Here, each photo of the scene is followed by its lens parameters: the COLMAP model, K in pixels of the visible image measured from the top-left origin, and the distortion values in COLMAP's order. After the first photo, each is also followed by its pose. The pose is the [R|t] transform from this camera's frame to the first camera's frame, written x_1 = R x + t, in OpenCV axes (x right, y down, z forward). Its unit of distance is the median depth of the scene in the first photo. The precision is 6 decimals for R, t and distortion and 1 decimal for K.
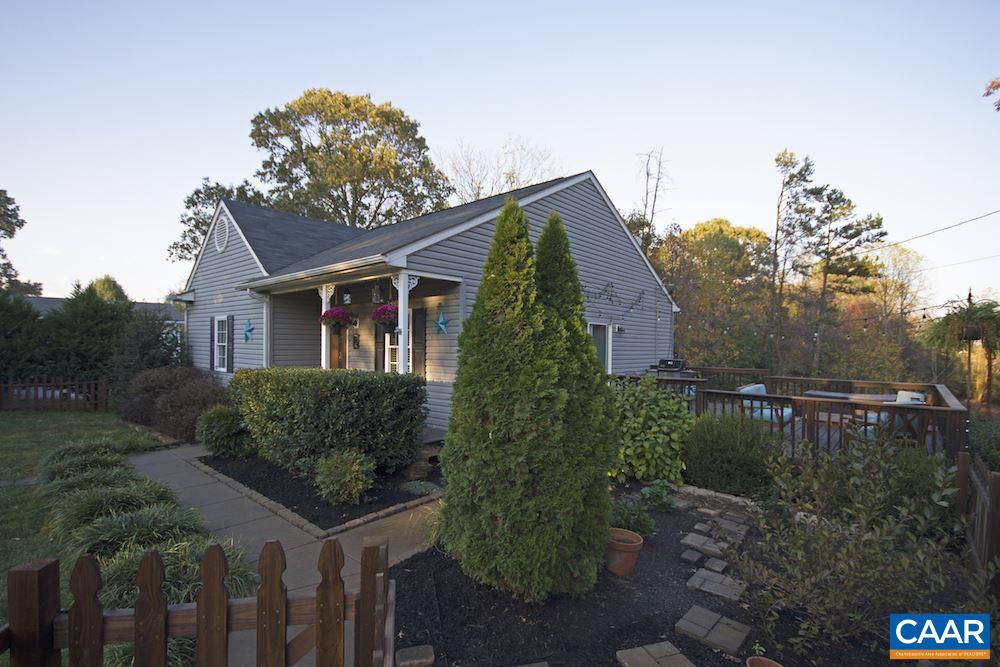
lens RADIAL K [[458.4, 0, 496.2], [0, 458.4, 334.1], [0, 0, 1]] dist [0.001985, -0.006255]
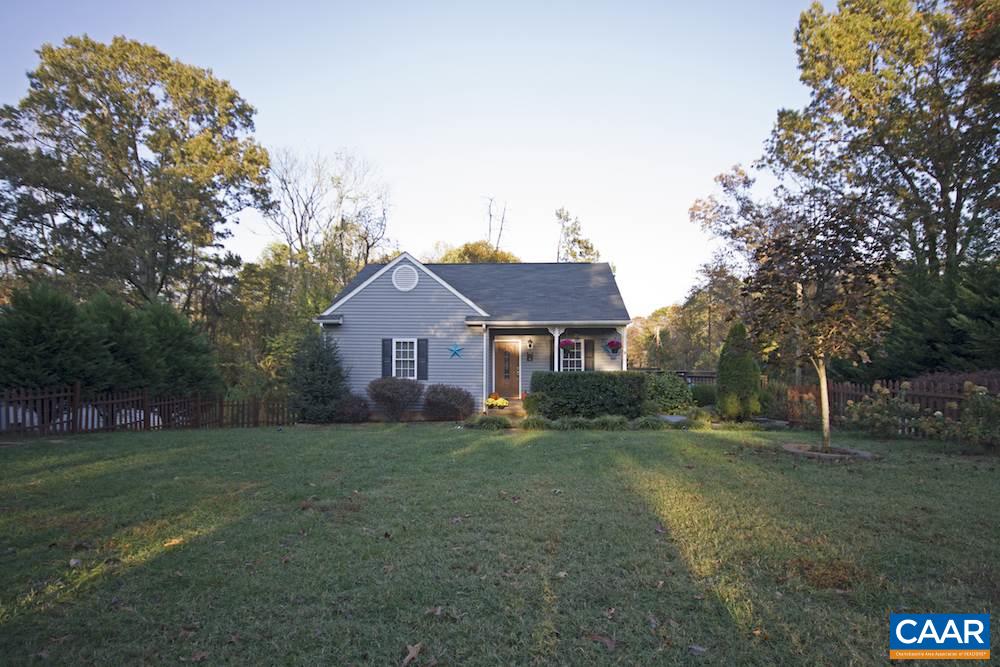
lens RADIAL K [[556.8, 0, 490.2], [0, 556.8, 329.7], [0, 0, 1]] dist [0.022815, -0.001022]
pose [[0.796082, 0.015659, 0.604986, -0.536513], [-0.007637, 0.999846, -0.015829, -0.015996], [-0.605140, 0.007981, 0.796079, -0.178214]]
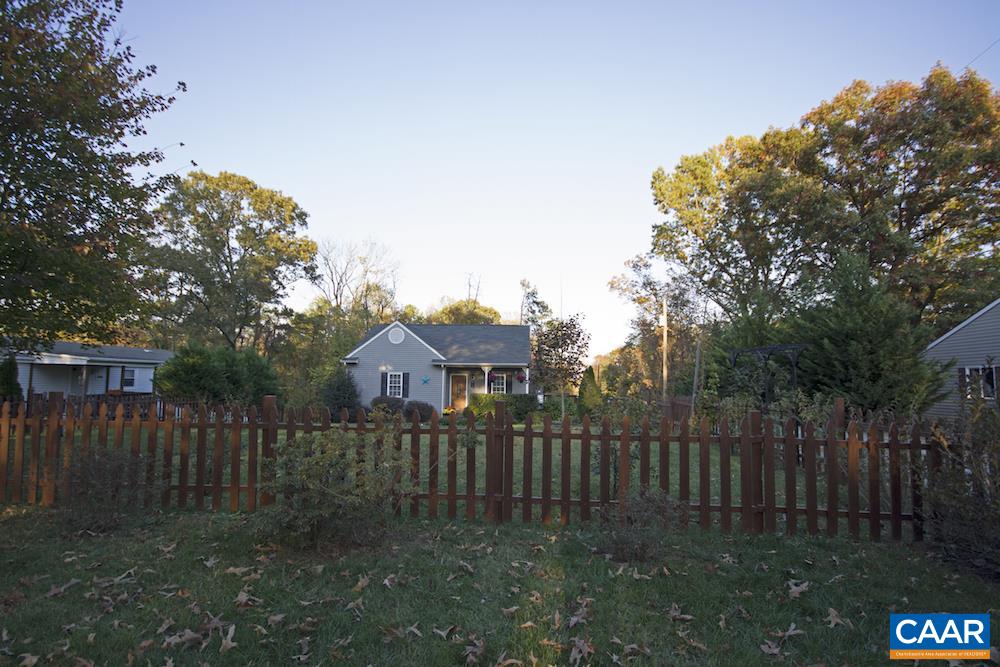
lens RADIAL K [[458.4, 0, 493.4], [0, 458.4, 334.0], [0, 0, 1]] dist [0.001985, -0.006255]
pose [[0.794604, 0.063827, 0.603763, -0.607566], [-0.019342, 0.996615, -0.079902, -0.021928], [-0.606819, 0.051812, 0.793149, -0.411765]]
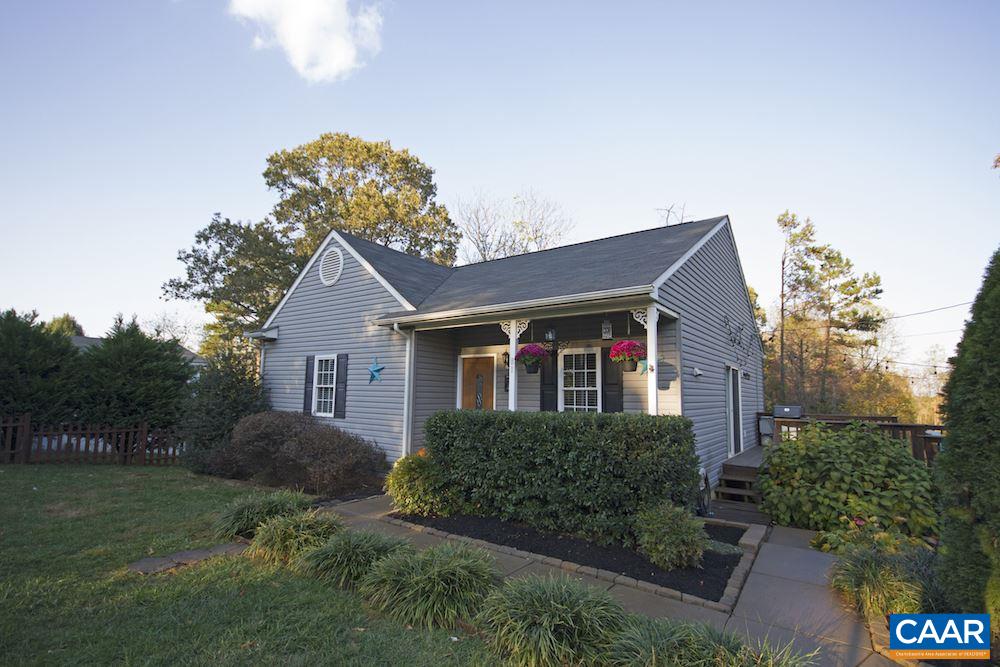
lens RADIAL K [[458.4, 0, 496.7], [0, 458.4, 343.1], [0, 0, 1]] dist [0.001985, -0.006255]
pose [[0.996130, 0.017680, 0.086094, -0.131536], [-0.010024, 0.996020, -0.088567, 0.005515], [-0.087317, 0.087361, 0.992343, 0.025701]]
